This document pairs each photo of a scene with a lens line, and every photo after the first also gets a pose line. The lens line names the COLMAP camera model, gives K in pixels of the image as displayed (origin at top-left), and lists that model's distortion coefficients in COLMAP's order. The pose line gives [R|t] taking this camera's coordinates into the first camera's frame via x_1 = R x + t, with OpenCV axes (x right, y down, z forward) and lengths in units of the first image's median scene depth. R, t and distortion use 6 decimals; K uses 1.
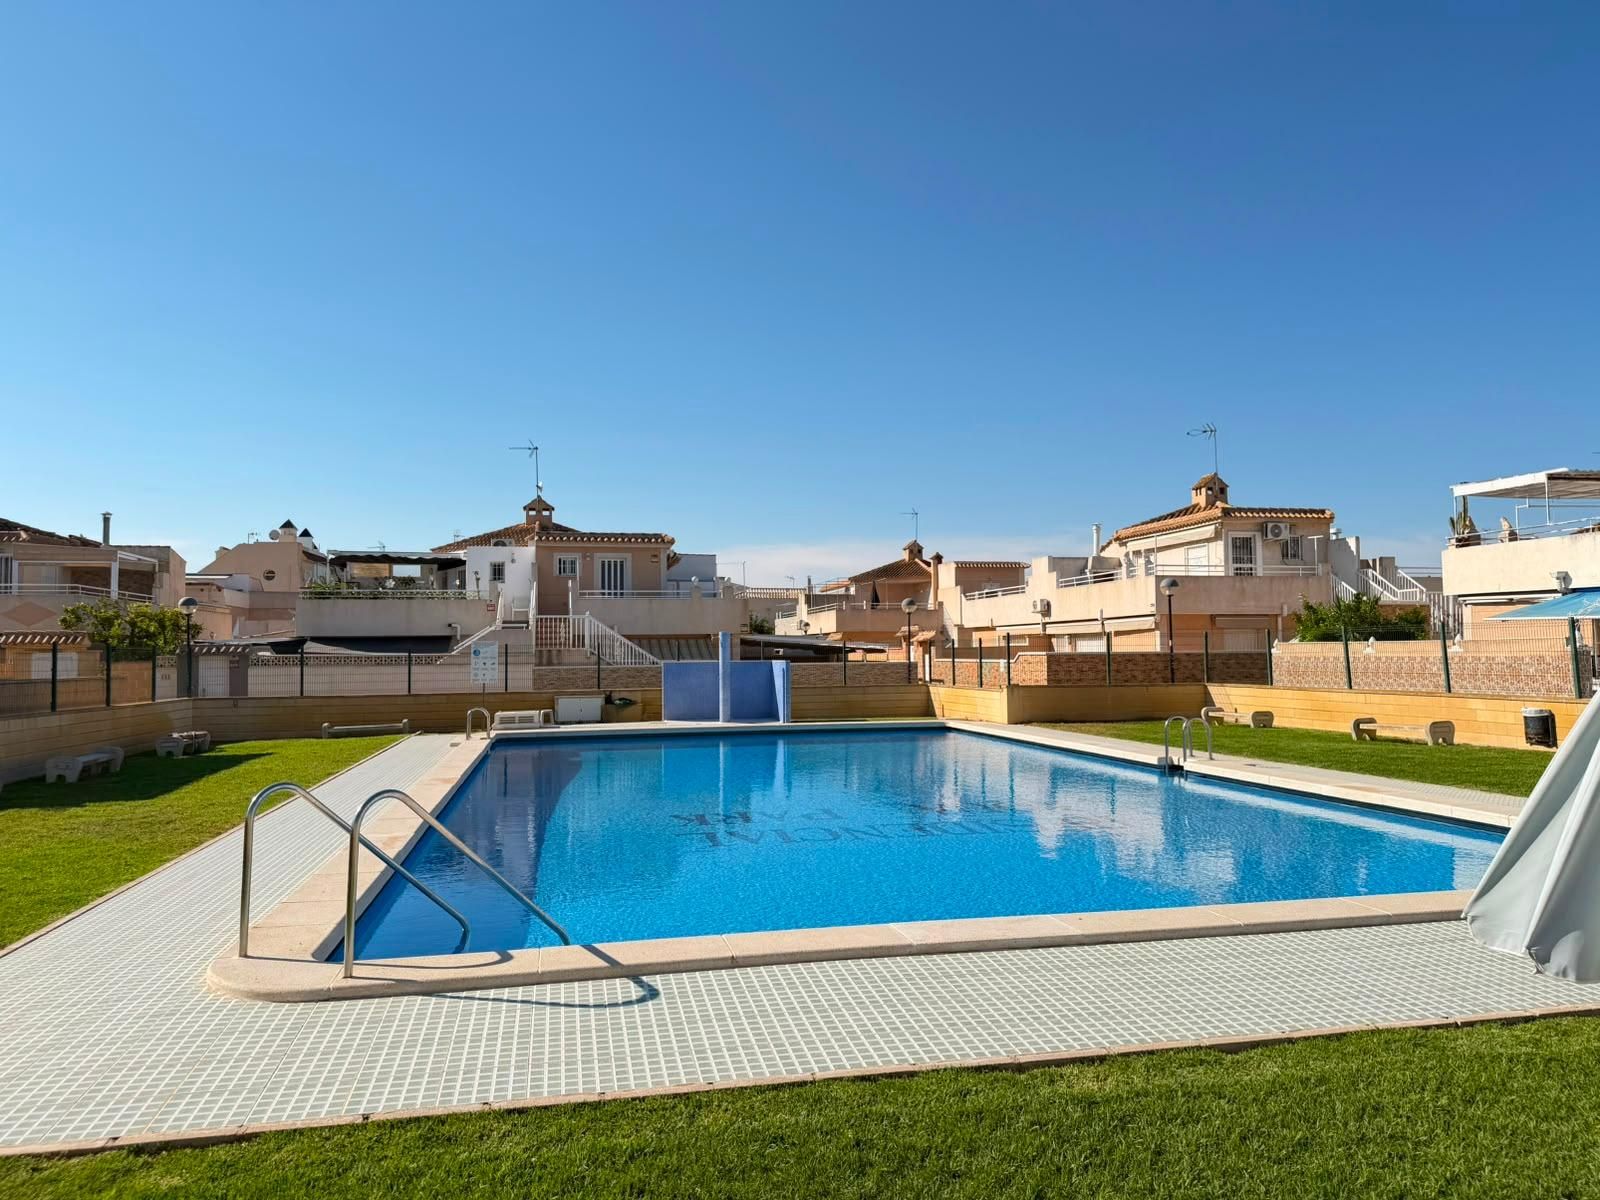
lens RADIAL K [[1120.4, 0, 799.4], [0, 1120.4, 614.3], [0, 0, 1]] dist [0.103727, -0.166156]
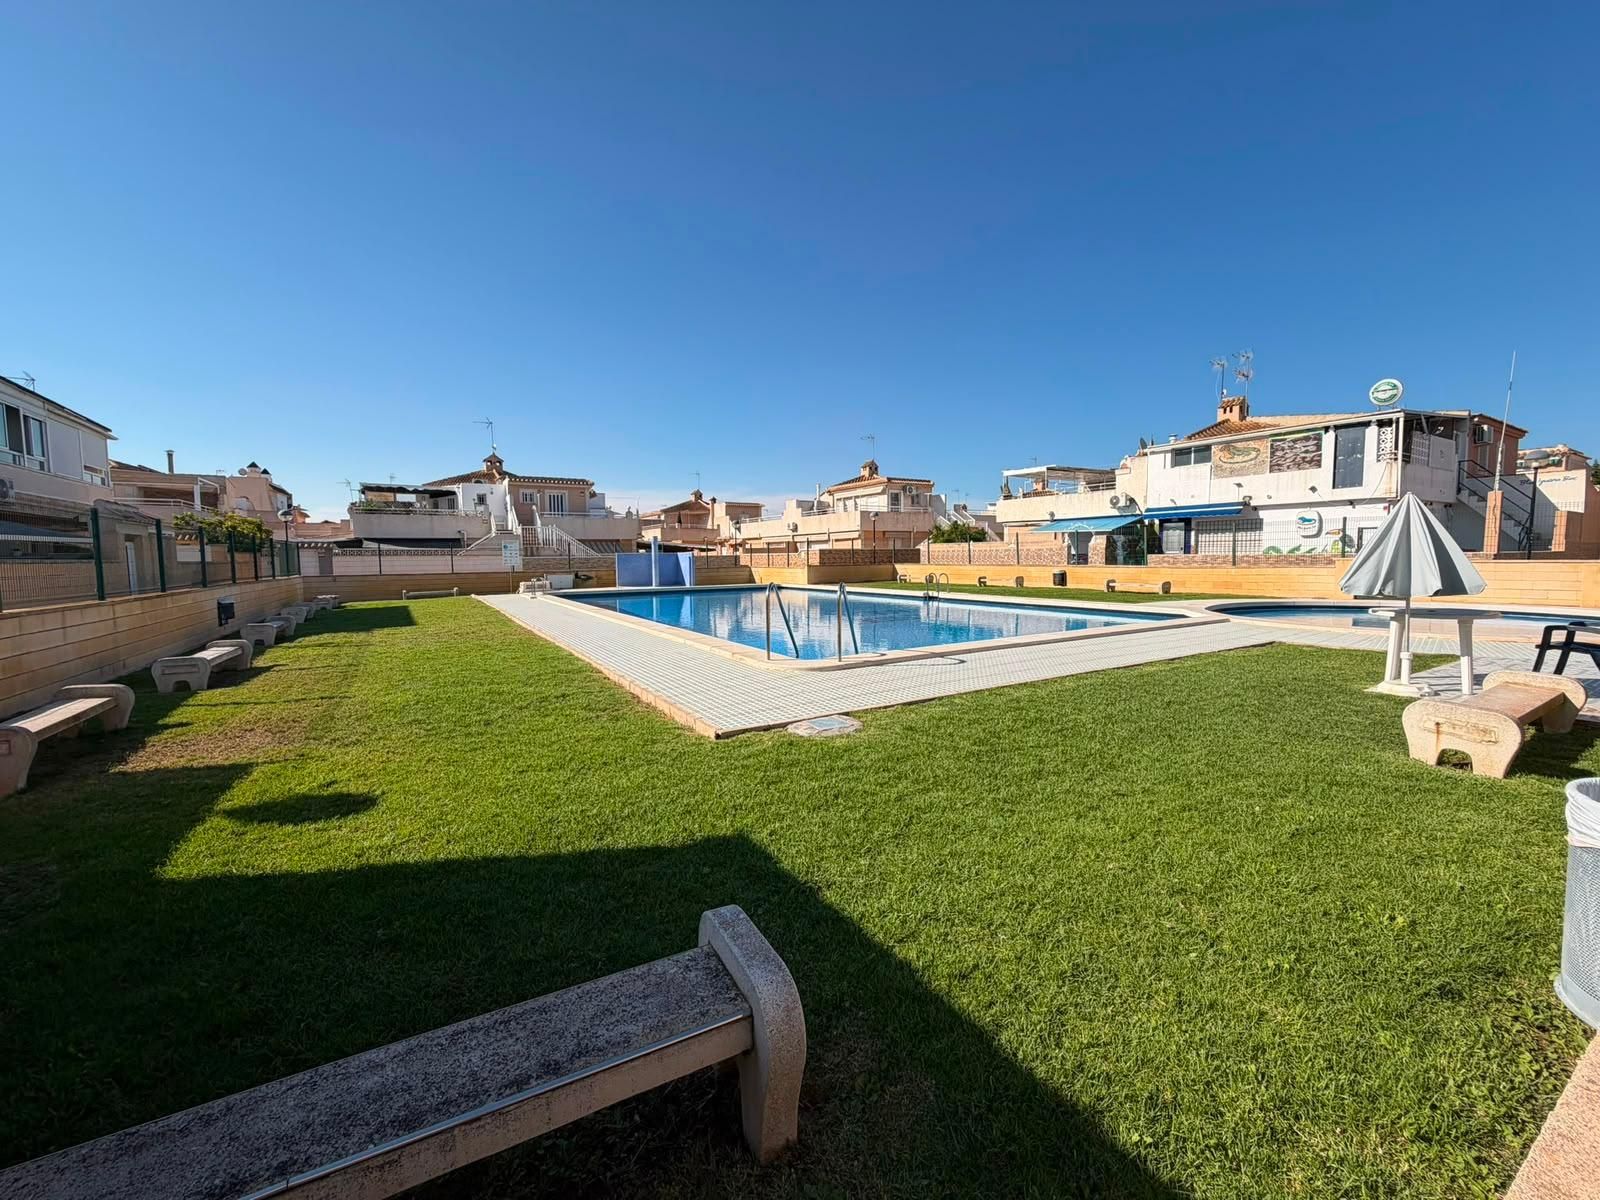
lens RADIAL K [[641.1, 0, 795.5], [0, 641.1, 598.4], [0, 0, 1]] dist [0.000324, 0.000152]
pose [[0.945029, -0.021519, 0.326276, -0.151139], [-0.010414, 0.995345, 0.095810, 0.011347], [-0.326819, -0.093941, 0.940406, -0.029887]]
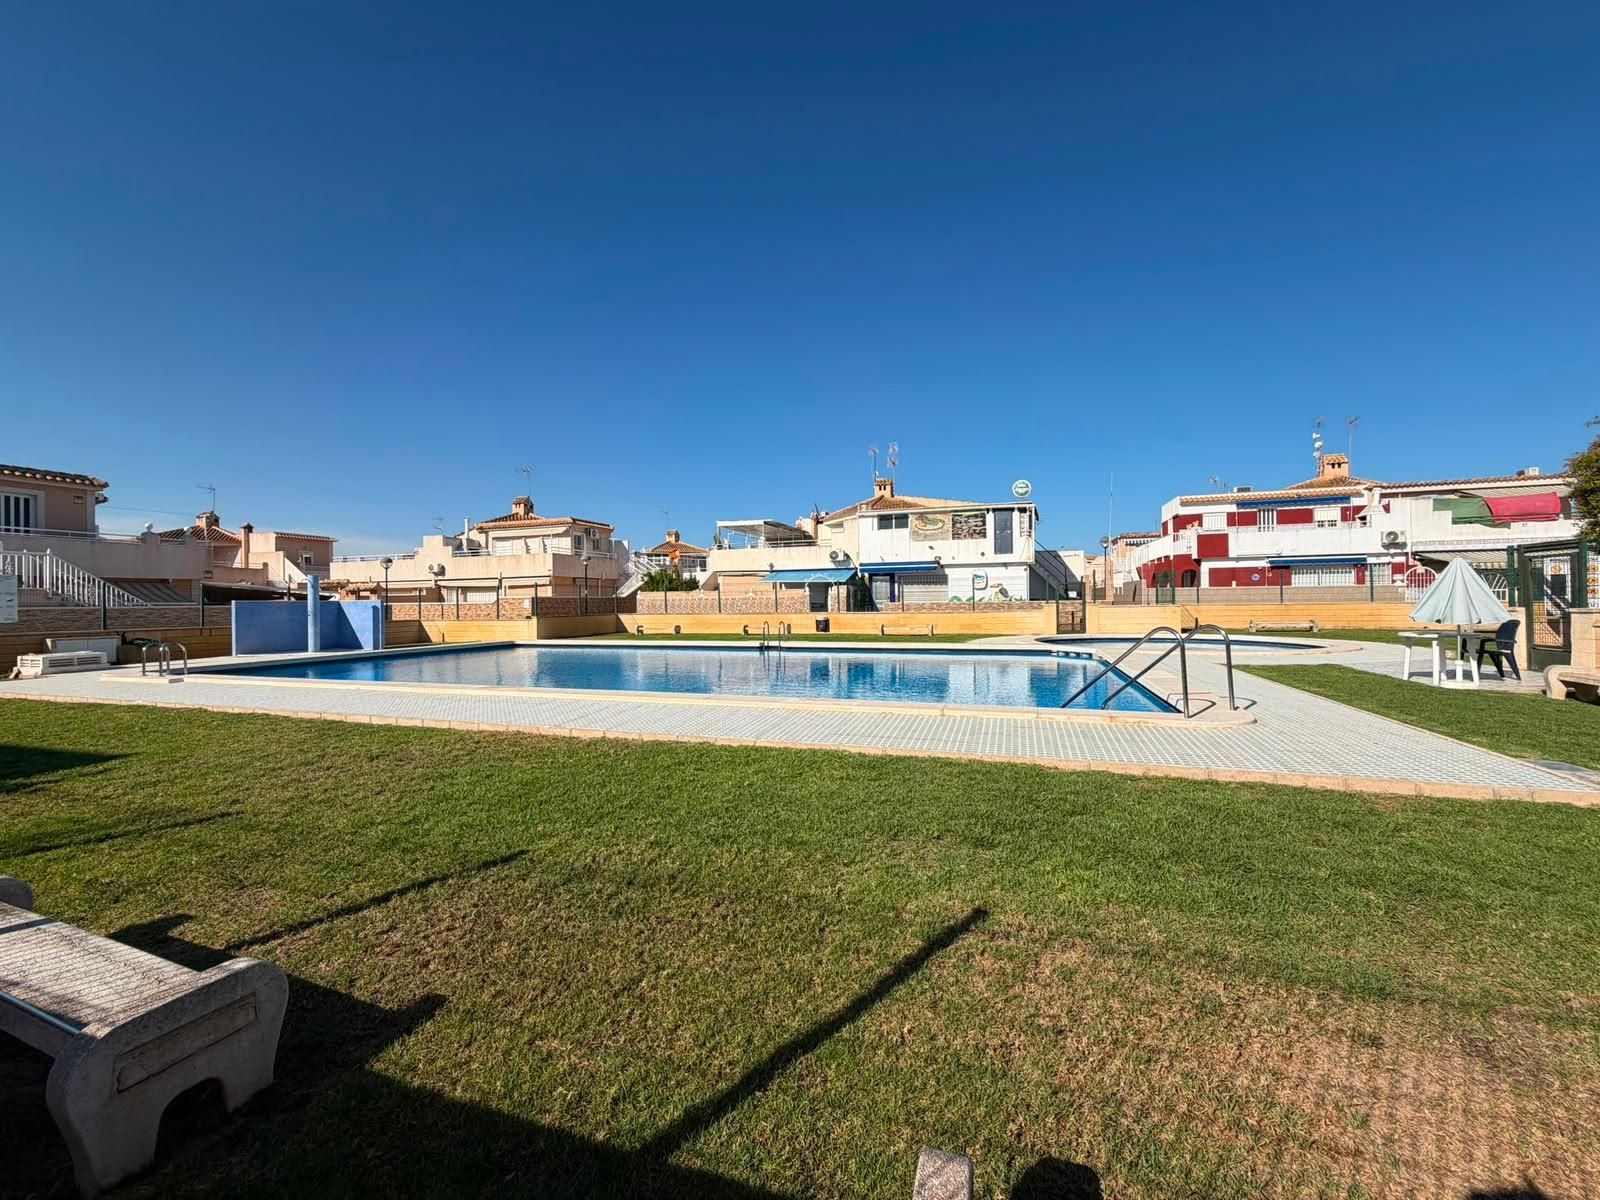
lens RADIAL K [[639.1, 0, 795.5], [0, 639.1, 598.5], [0, 0, 1]] dist [0.000587, -0.000130]
pose [[0.505817, 0.008845, 0.862596, -0.308003], [-0.022624, 0.999740, 0.003015, 0.021303], [-0.862344, -0.021040, 0.505885, 0.184833]]
